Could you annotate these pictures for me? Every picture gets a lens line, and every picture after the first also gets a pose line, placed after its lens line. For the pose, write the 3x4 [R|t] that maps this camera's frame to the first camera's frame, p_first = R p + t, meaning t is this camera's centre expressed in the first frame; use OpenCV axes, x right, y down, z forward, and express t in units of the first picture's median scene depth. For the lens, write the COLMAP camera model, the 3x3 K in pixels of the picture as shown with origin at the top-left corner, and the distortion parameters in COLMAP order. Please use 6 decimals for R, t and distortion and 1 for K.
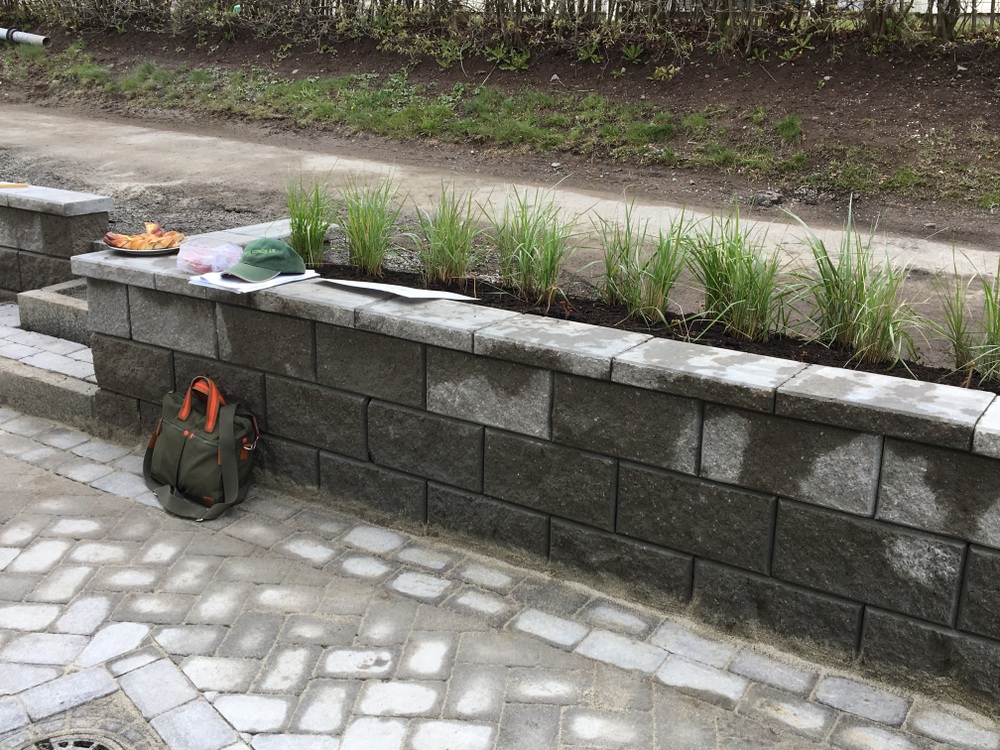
lens RADIAL K [[1085.3, 0, 490.0], [0, 1085.3, 370.8], [0, 0, 1]] dist [0.117155, -0.210612]
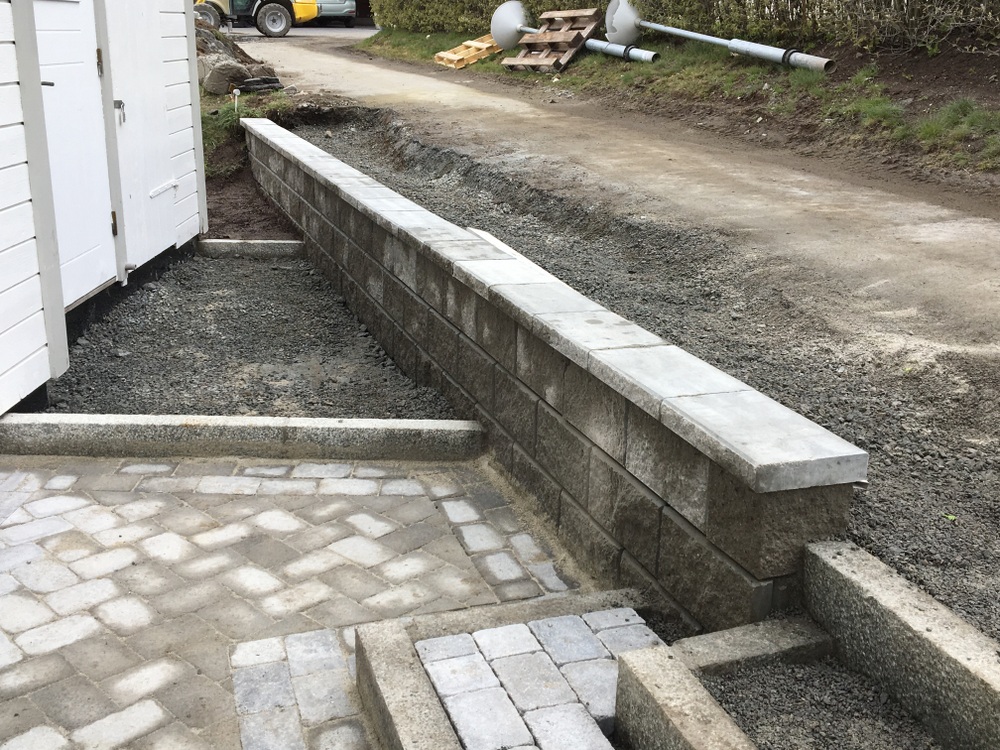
lens RADIAL K [[1085.3, 0, 490.0], [0, 1085.3, 370.8], [0, 0, 1]] dist [0.117155, -0.210612]
pose [[0.787188, 0.179621, -0.589975, -0.140230], [-0.186155, 0.981229, 0.050358, -0.121708], [0.587946, 0.070185, 0.805849, 0.370234]]
